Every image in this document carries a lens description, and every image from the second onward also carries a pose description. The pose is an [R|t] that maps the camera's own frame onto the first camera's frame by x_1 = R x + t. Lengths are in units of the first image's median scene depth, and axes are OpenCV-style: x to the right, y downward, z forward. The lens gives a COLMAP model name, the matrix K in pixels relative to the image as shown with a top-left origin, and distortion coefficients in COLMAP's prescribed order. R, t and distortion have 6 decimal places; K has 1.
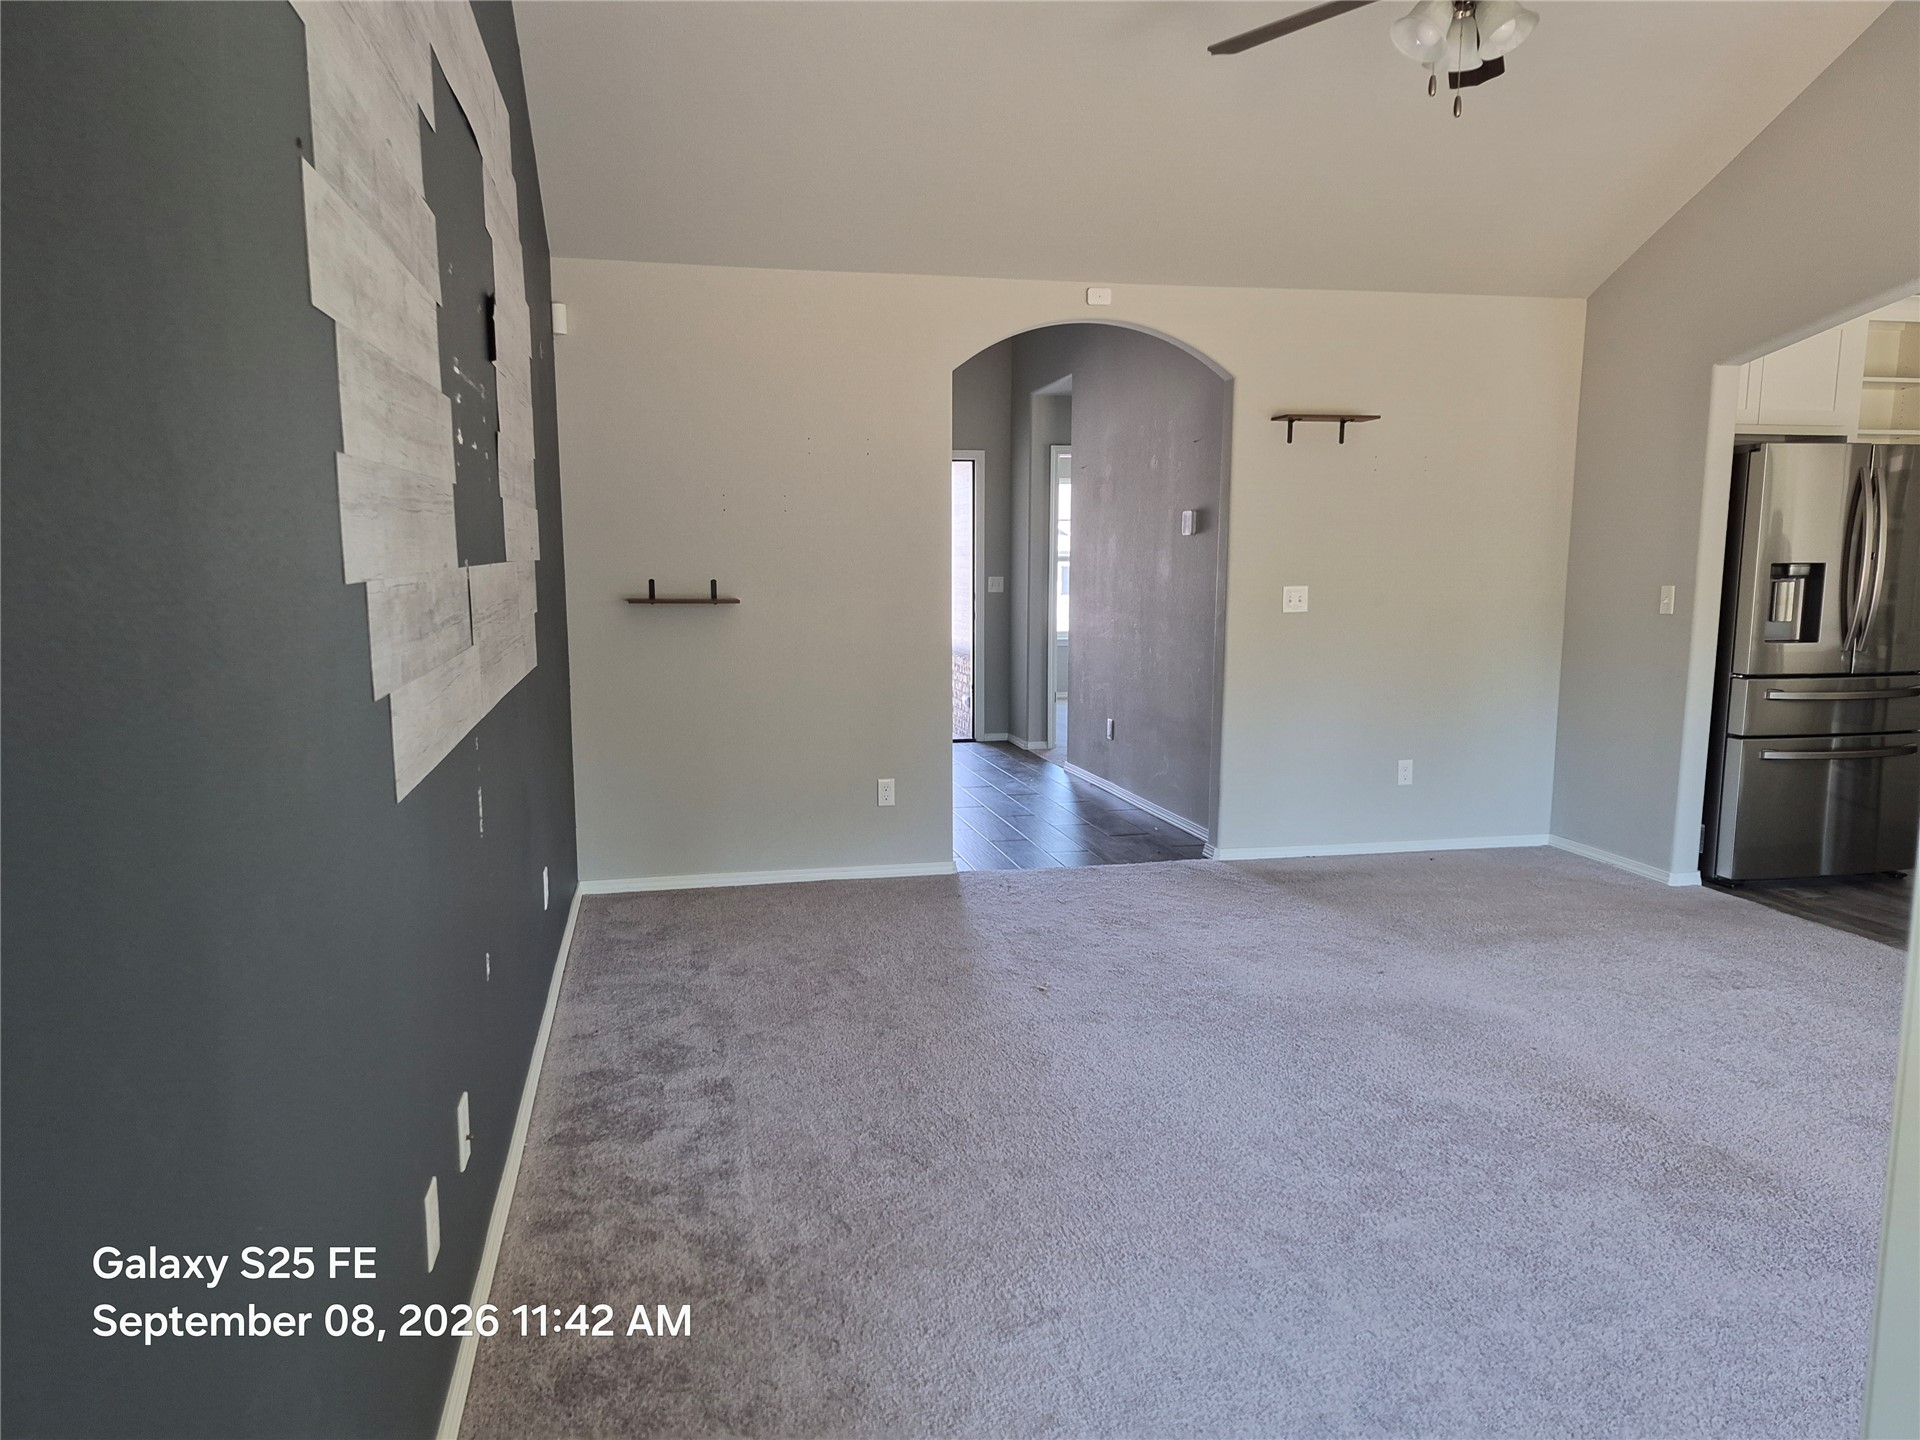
lens RADIAL K [[1310.3, 0, 957.5], [0, 1310.3, 728.8], [0, 0, 1]] dist [0.006037, 0.001149]
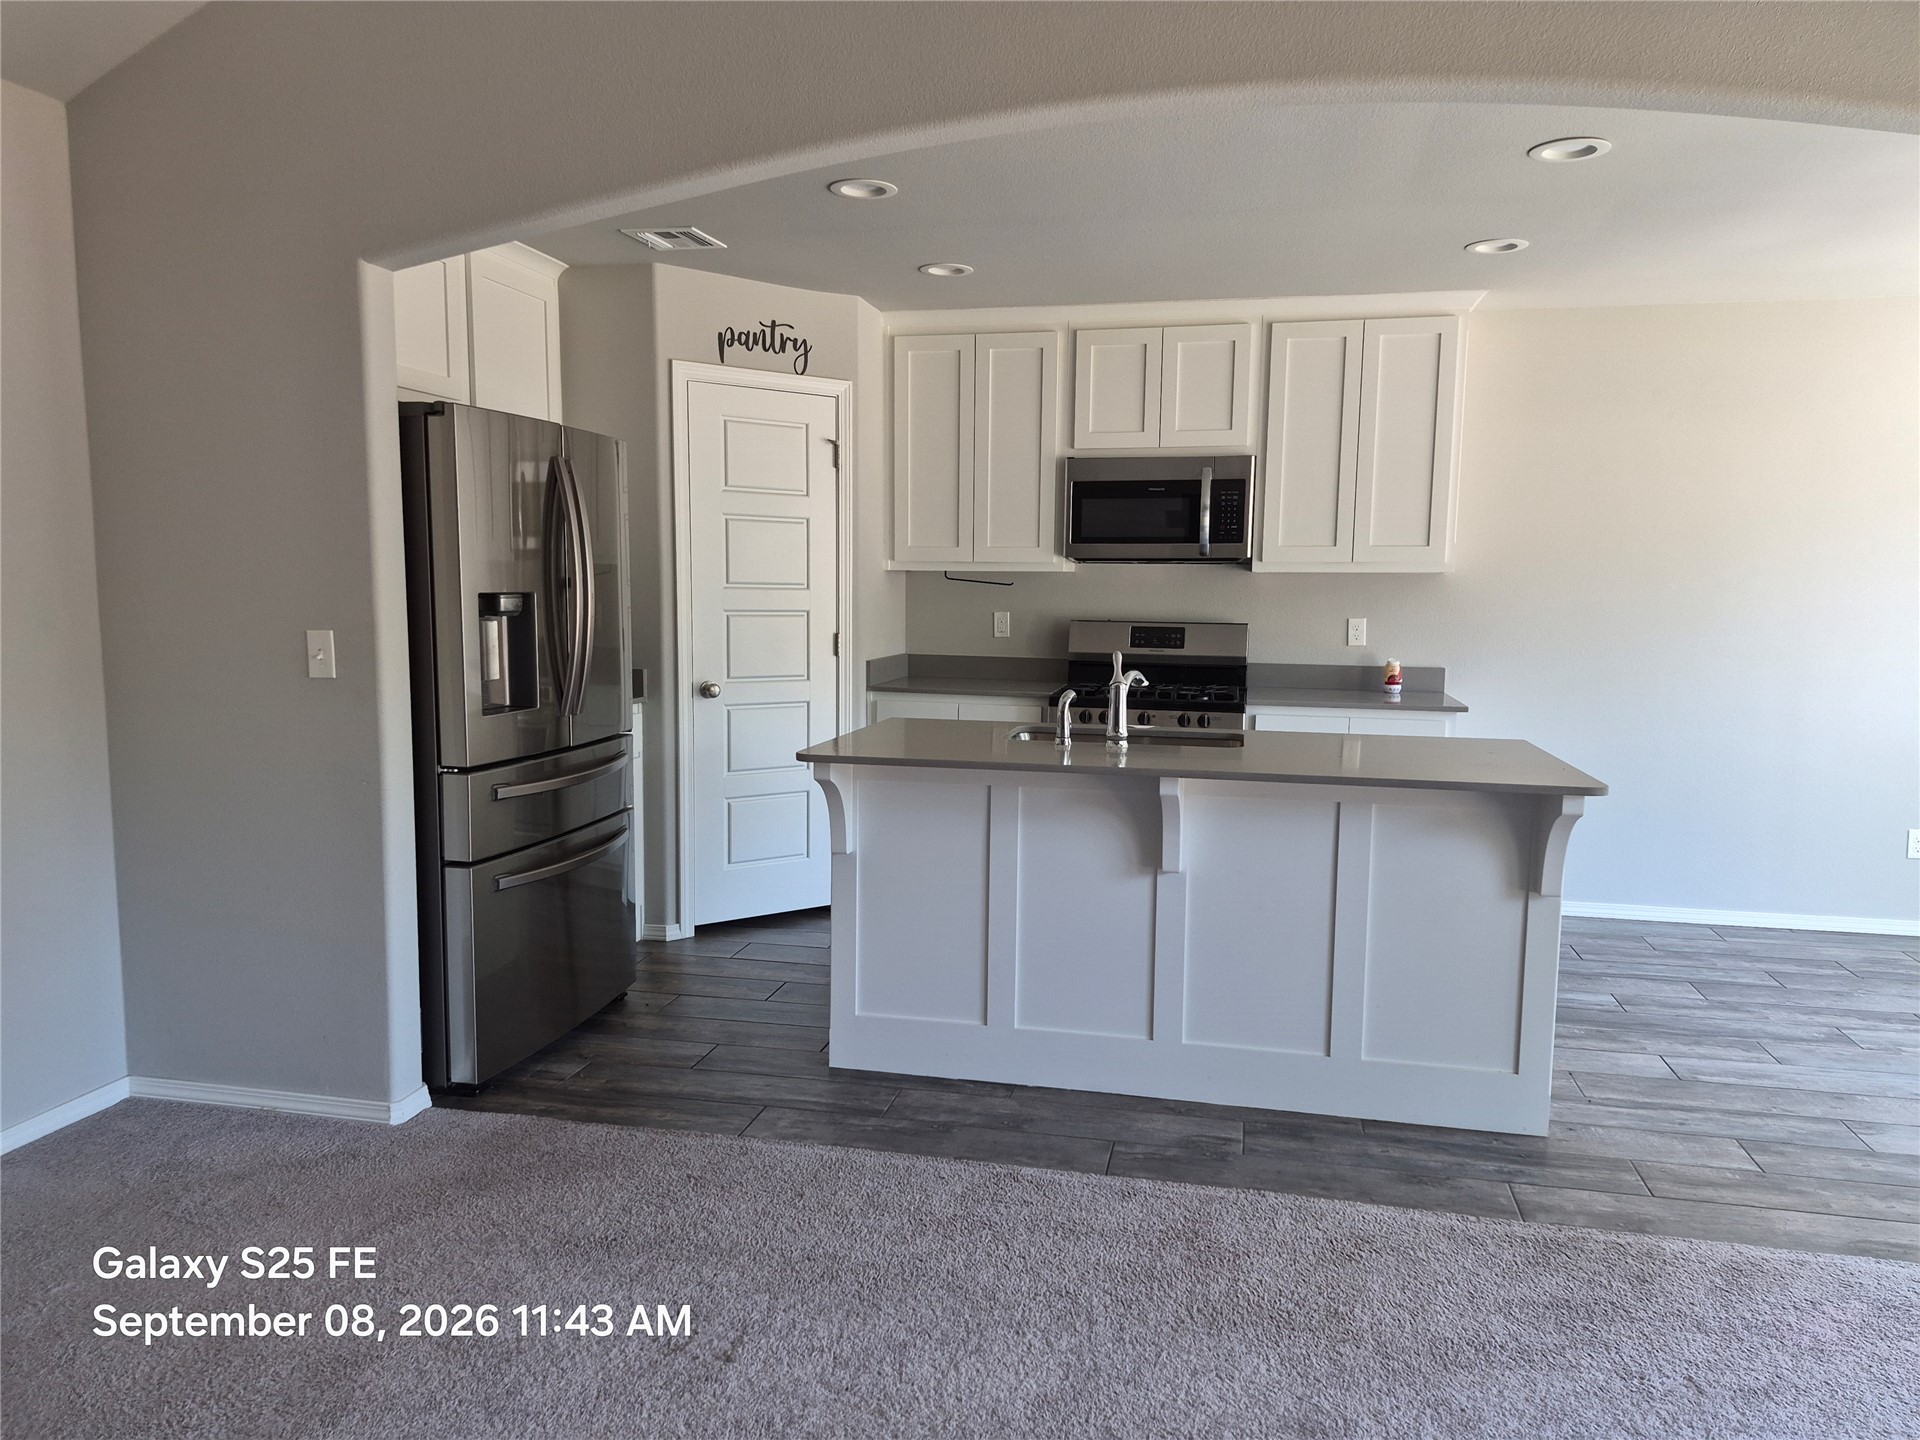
lens RADIAL K [[1310.3, 0, 959.6], [0, 1310.3, 735.2], [0, 0, 1]] dist [0.006037, 0.001149]
pose [[0.401005, -0.104328, 0.910116, 0.116255], [0.108848, 0.991882, 0.065741, -0.070495], [-0.909586, 0.072702, 0.409105, 0.506608]]
